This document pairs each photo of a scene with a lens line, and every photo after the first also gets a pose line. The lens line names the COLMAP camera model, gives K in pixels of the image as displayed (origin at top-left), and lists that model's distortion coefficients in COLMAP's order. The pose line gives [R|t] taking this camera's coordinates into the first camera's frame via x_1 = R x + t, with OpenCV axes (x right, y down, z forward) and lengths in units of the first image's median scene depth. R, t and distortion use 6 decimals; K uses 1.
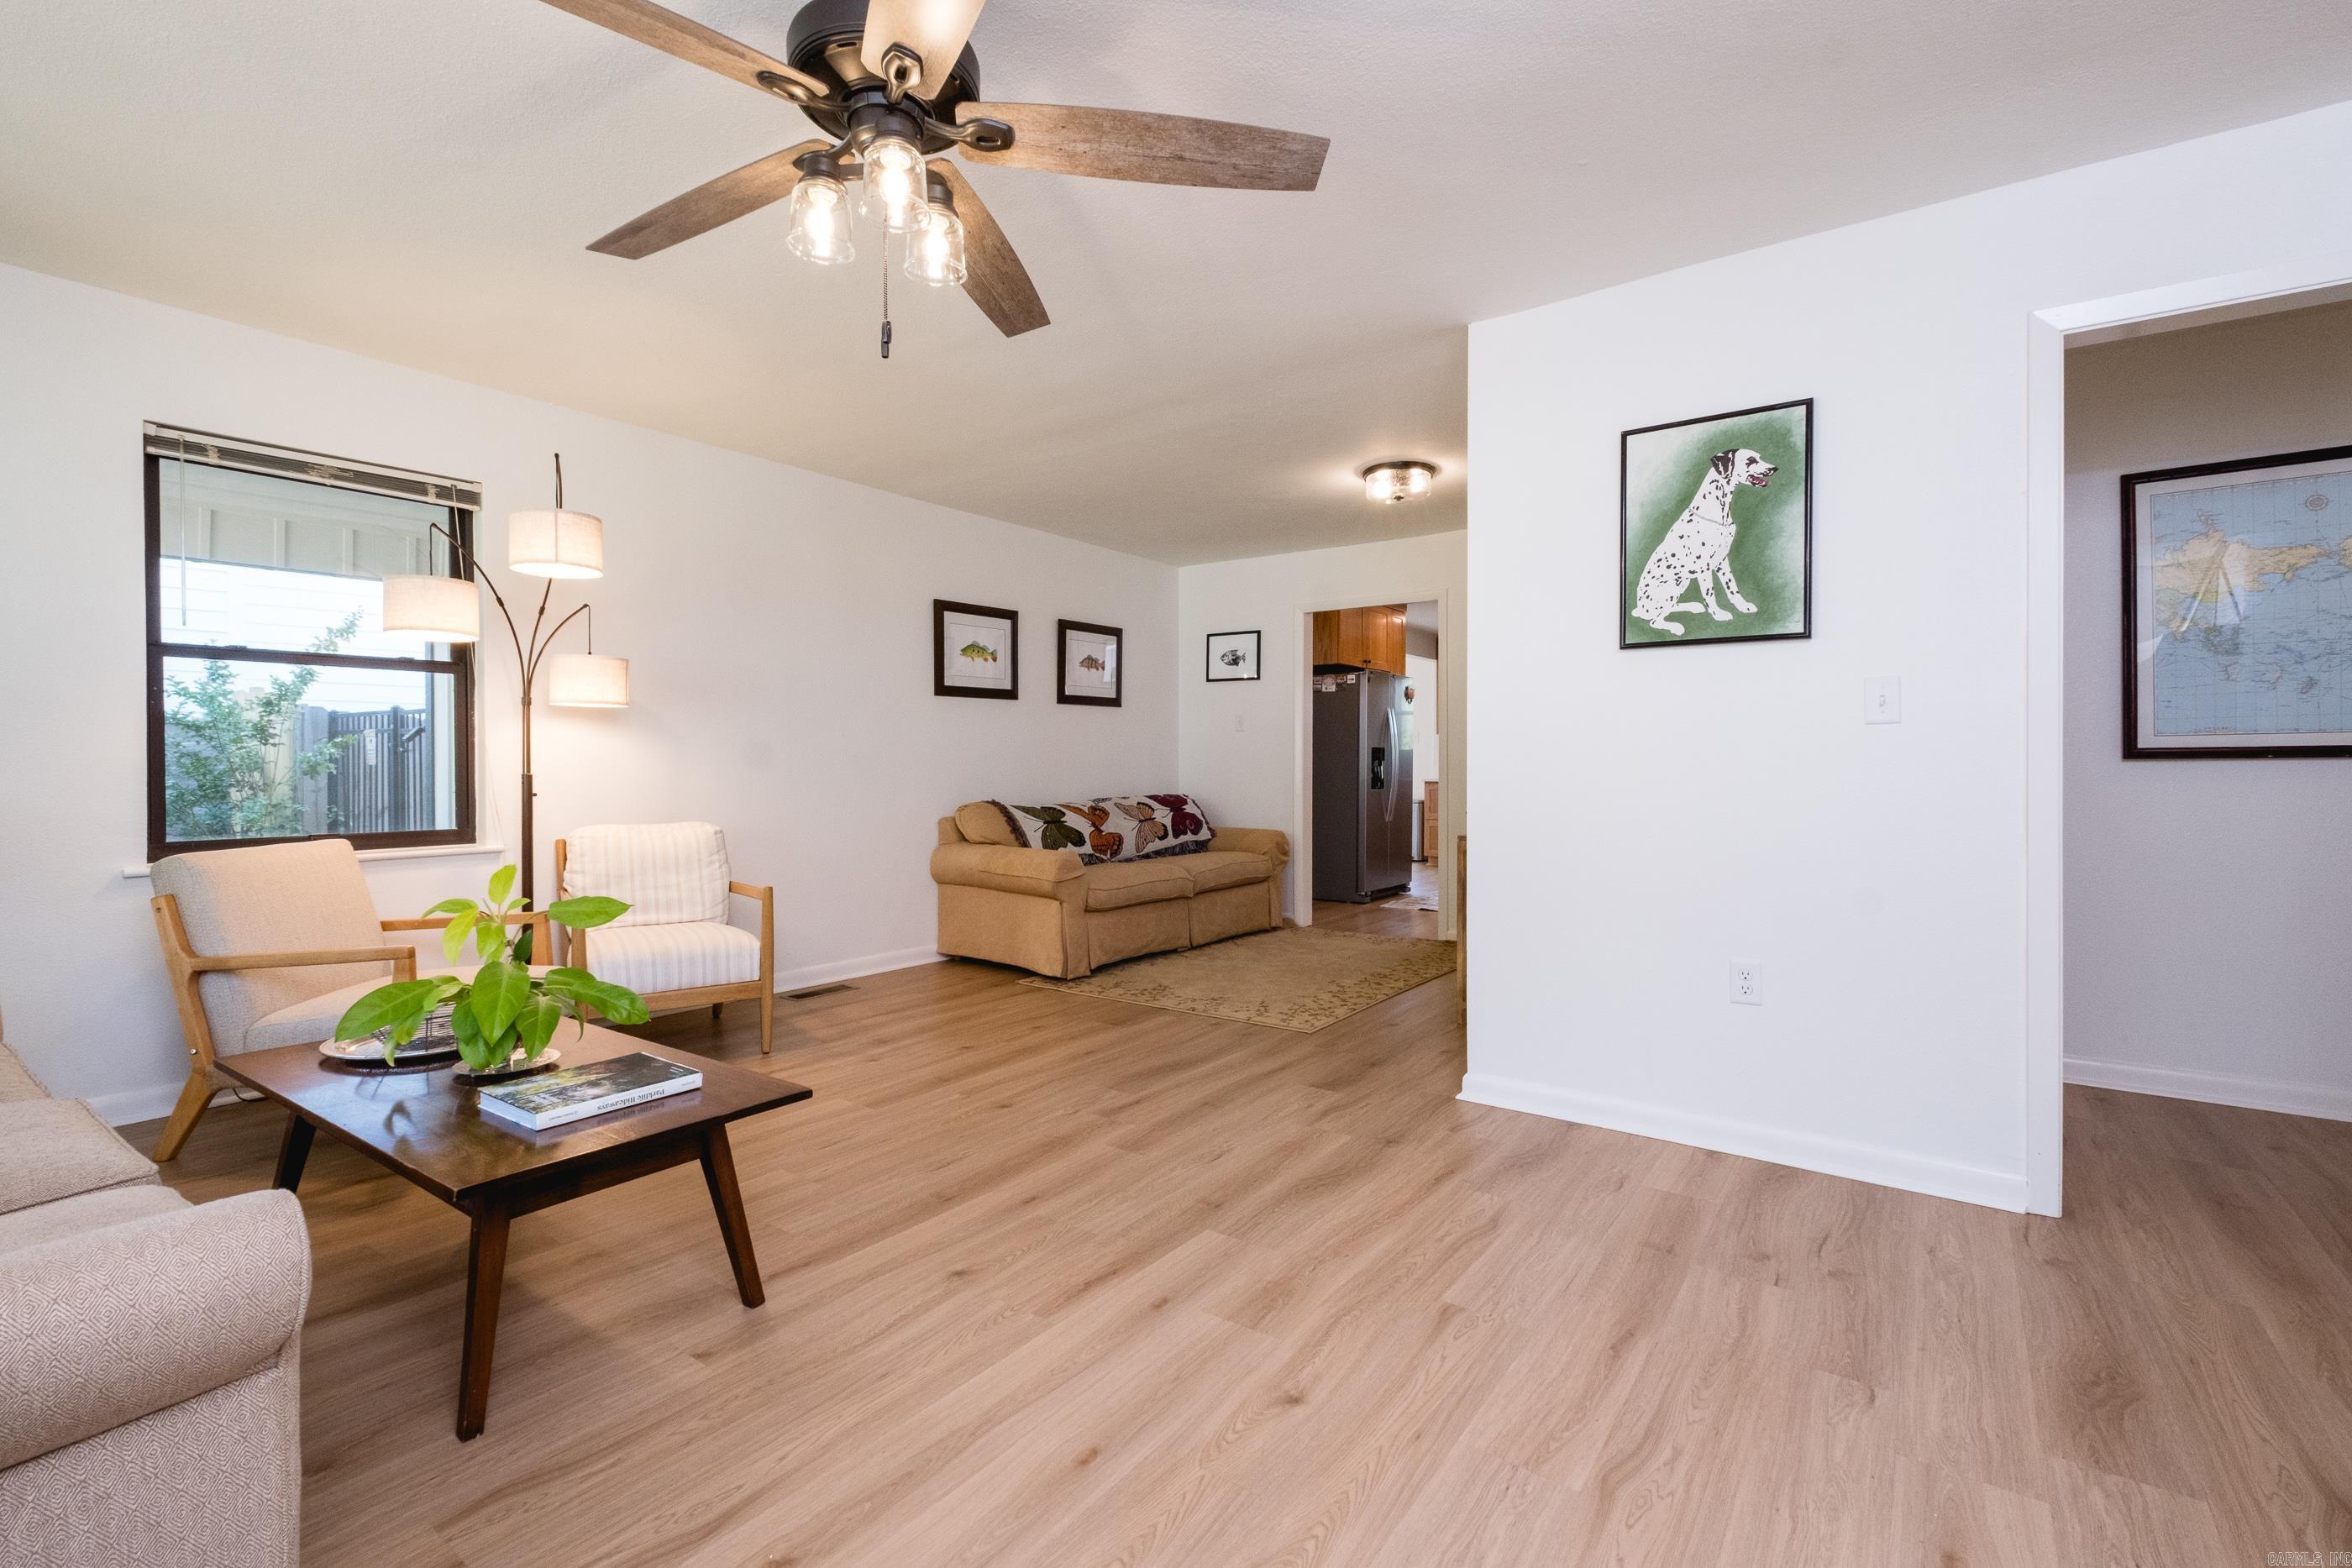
lens RADIAL K [[1038.8, 0, 1170.5], [0, 1038.8, 772.2], [0, 0, 1]] dist [-0.000417, -0.000982]
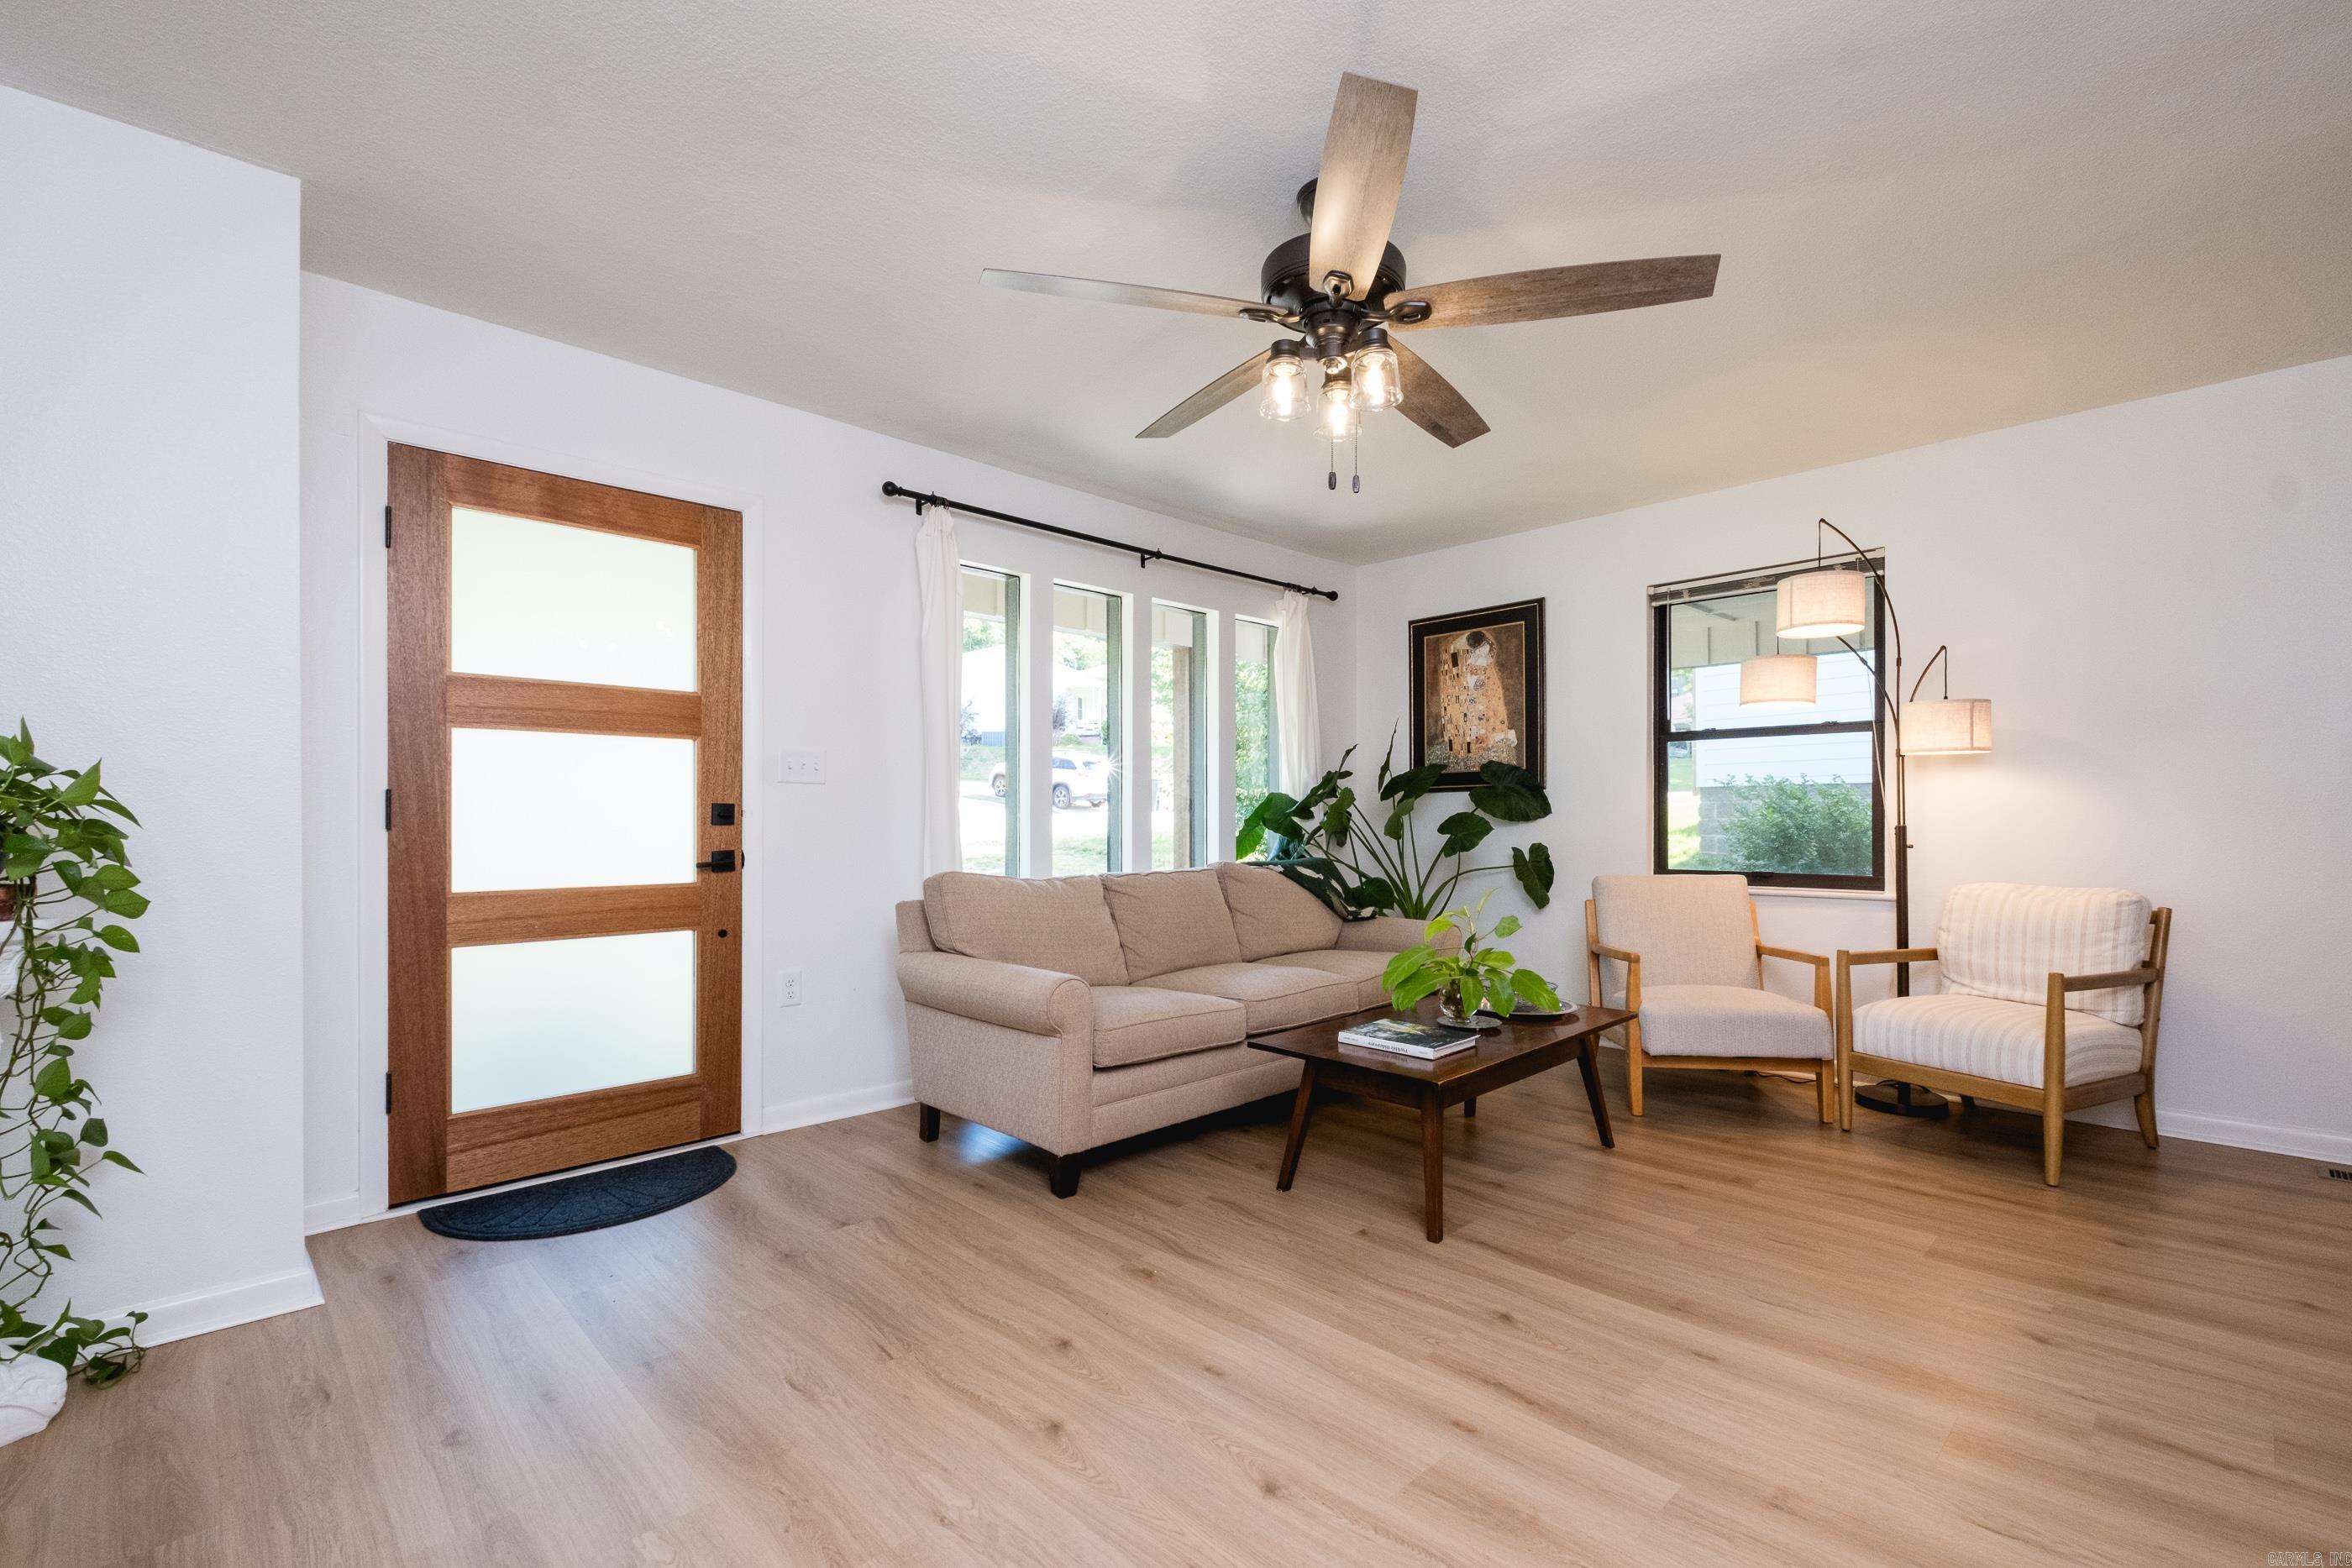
lens RADIAL K [[1030.4, 0, 1195.4], [0, 1030.4, 813.6], [0, 0, 1]] dist [-0.000554, -0.000844]
pose [[-0.162775, -0.002523, -0.986660, 0.554860], [-0.007460, 0.999971, -0.001326, -0.003639], [0.986635, 0.007145, -0.162789, 0.569176]]
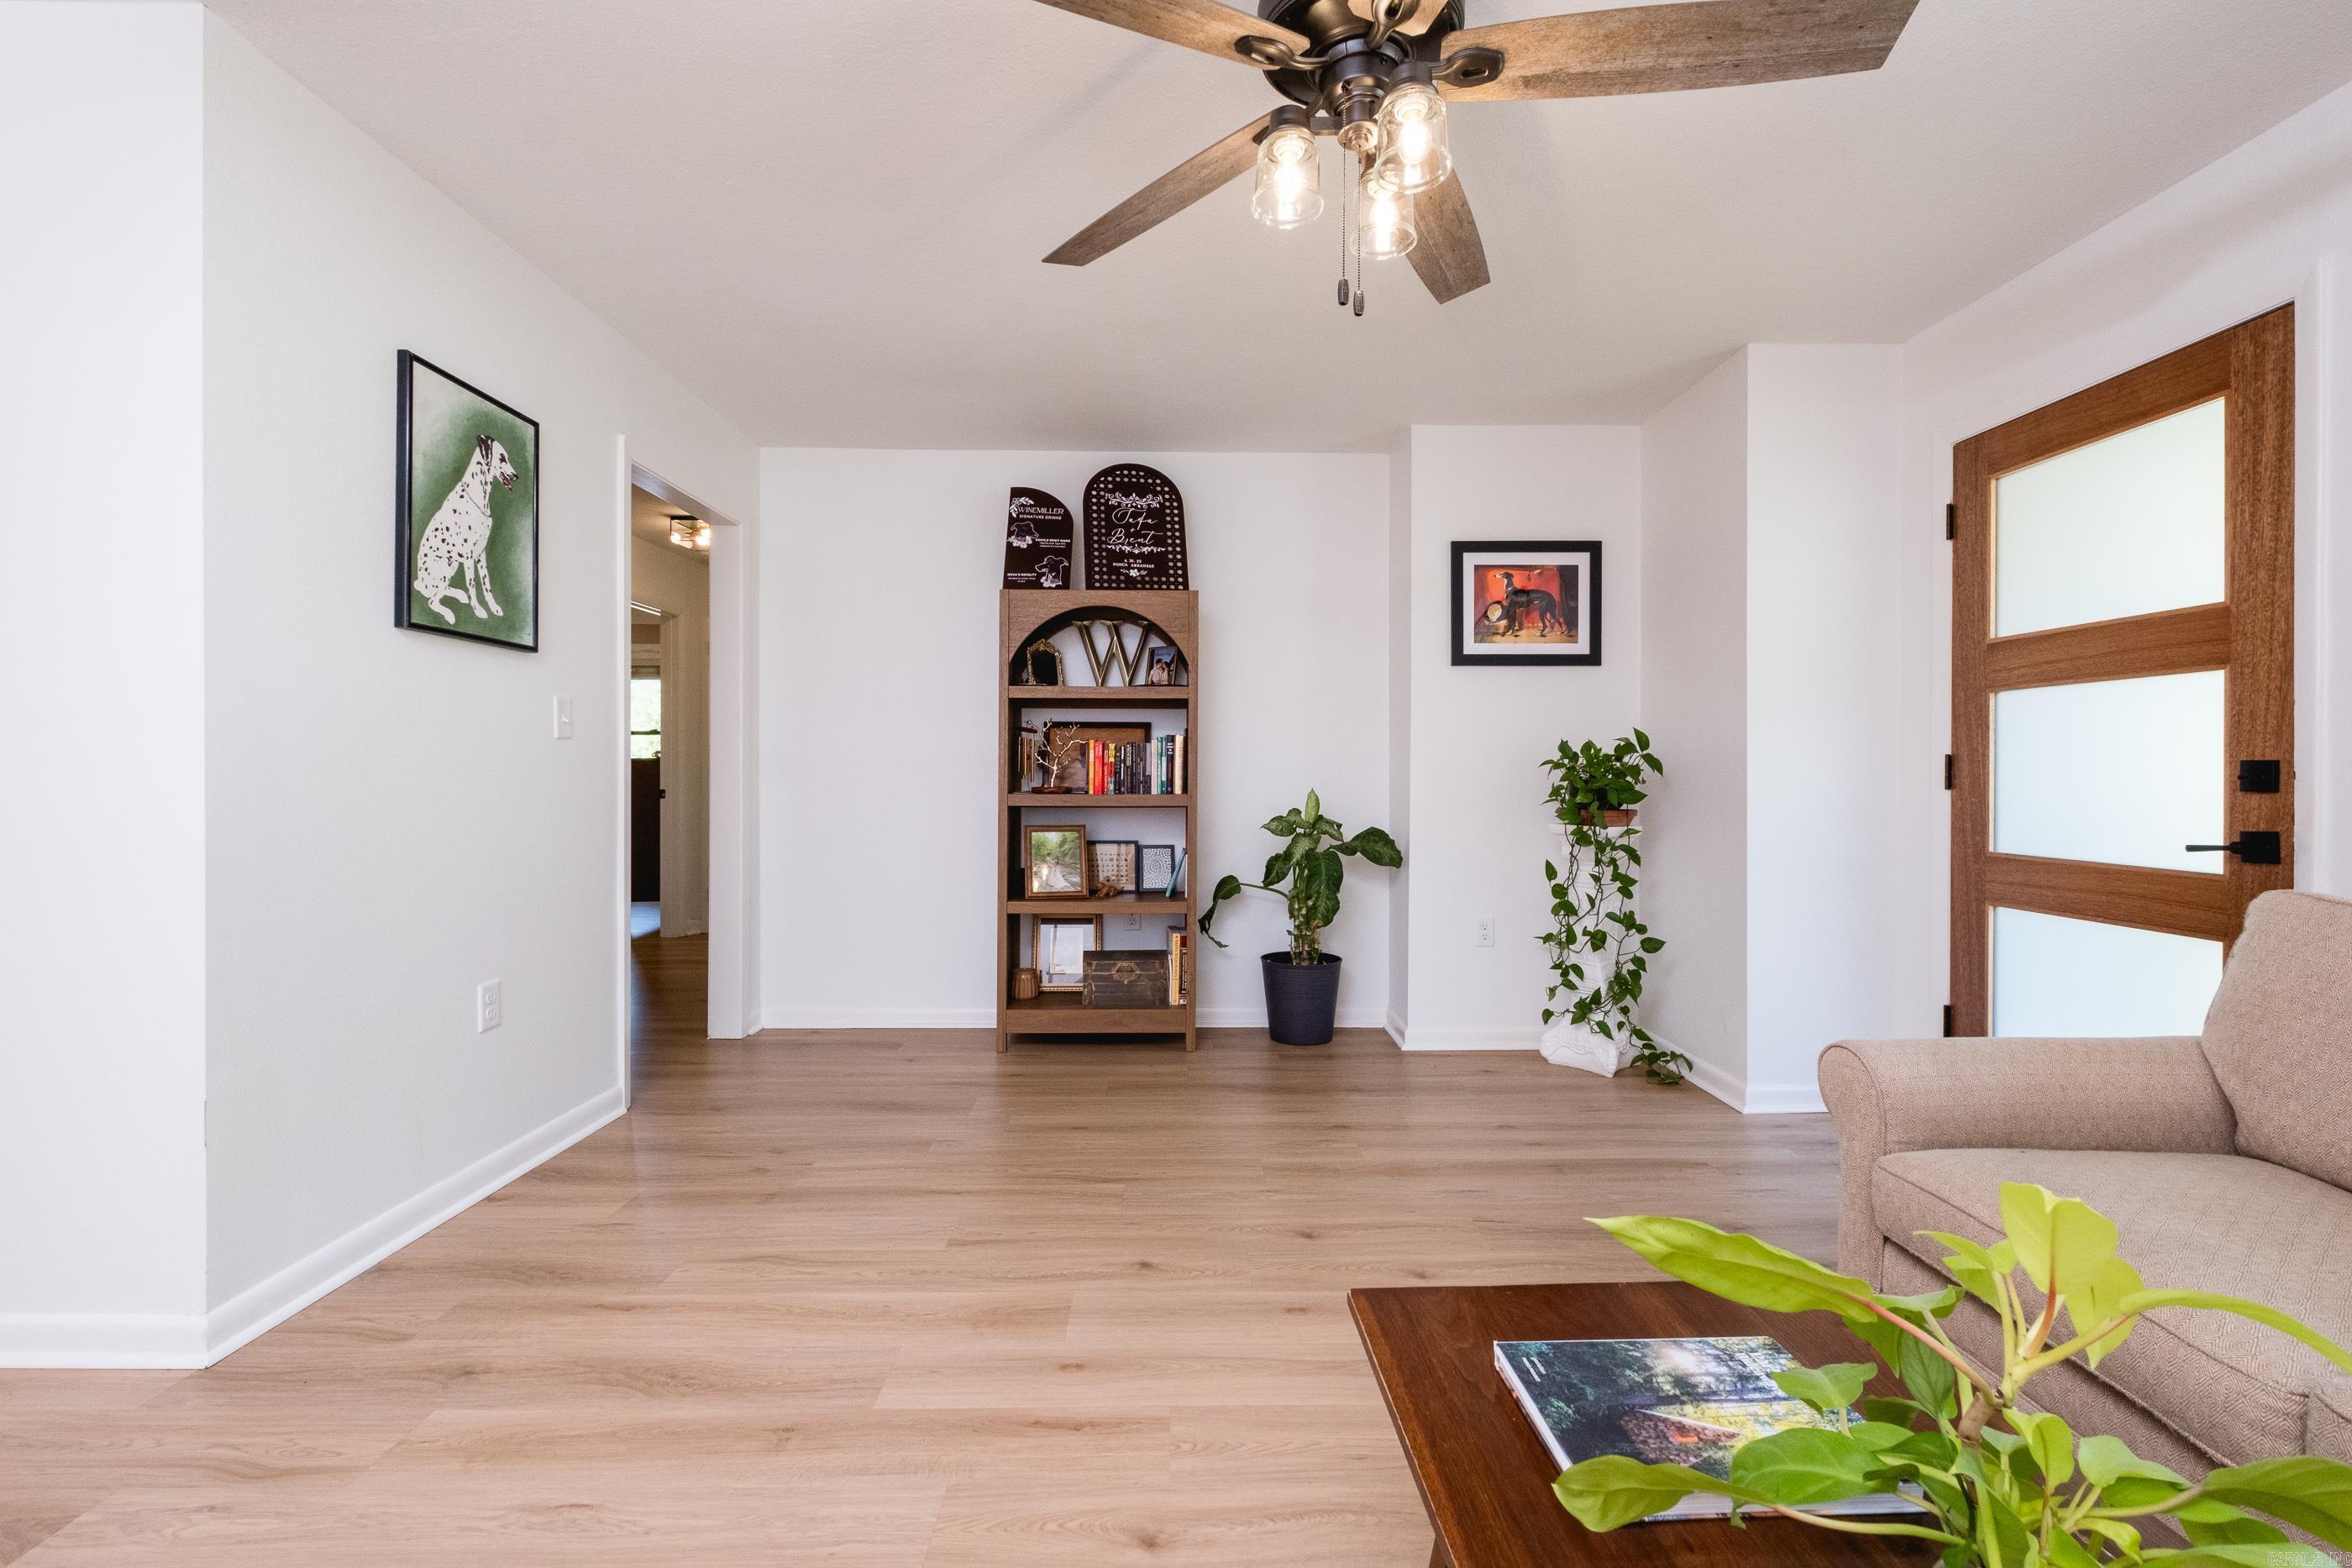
lens RADIAL K [[1006.8, 0, 1186.8], [0, 1006.8, 774.1], [0, 0, 1]] dist [0.008541, -0.005682]
pose [[-0.604772, -0.000966, 0.796398, -0.483259], [0.003752, 0.999985, 0.004063, -0.007765], [-0.796390, 0.005446, -0.604759, 0.904923]]
